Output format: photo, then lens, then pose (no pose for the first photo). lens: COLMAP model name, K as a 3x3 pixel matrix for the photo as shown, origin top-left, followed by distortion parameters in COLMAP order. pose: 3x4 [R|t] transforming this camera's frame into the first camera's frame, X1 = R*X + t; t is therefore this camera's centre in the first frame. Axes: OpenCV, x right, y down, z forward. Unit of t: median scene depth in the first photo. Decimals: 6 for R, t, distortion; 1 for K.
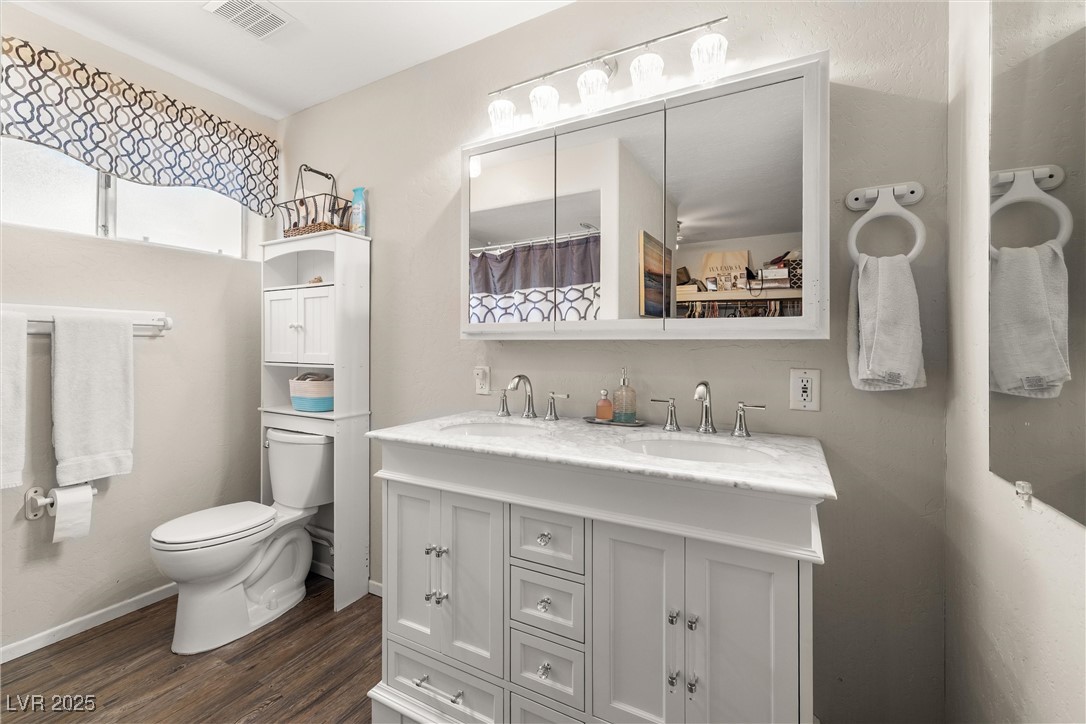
lens RADIAL K [[456.0, 0, 541.7], [0, 456.0, 351.7], [0, 0, 1]] dist [-0.000666, -0.000366]
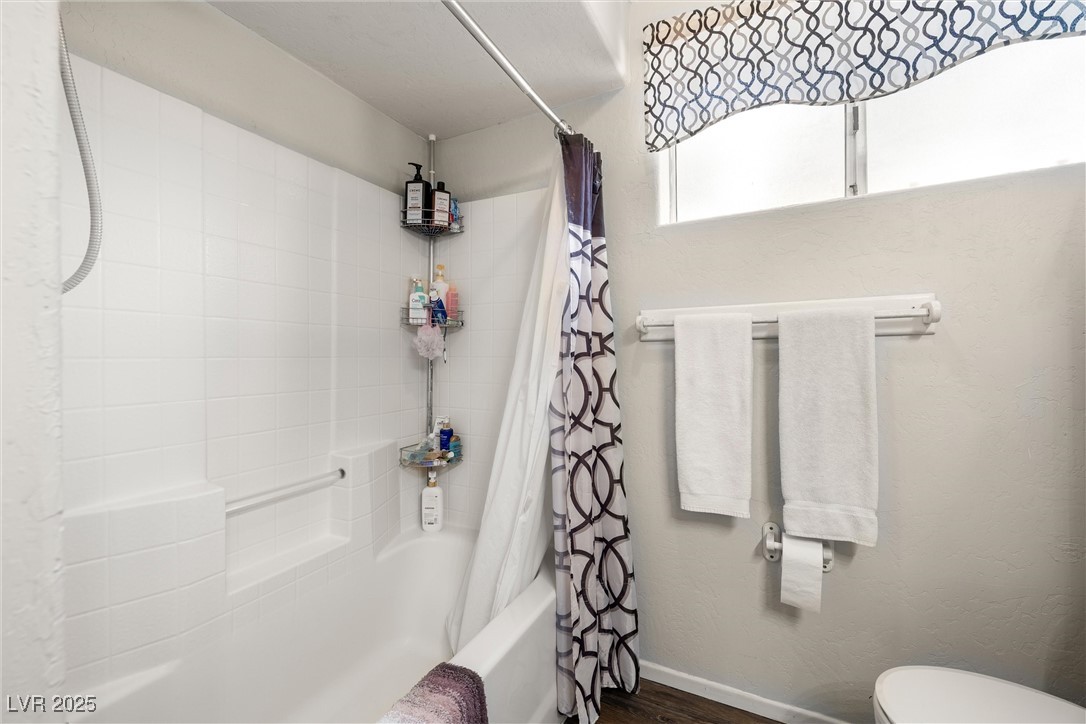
lens RADIAL K [[456.0, 0, 540.2], [0, 456.0, 354.5], [0, 0, 1]] dist [-0.000666, -0.000366]
pose [[0.002812, -0.012165, -0.999922, -0.261415], [0.001273, 0.999925, -0.012162, 0.000272], [0.999995, -0.001239, 0.002827, 0.541581]]
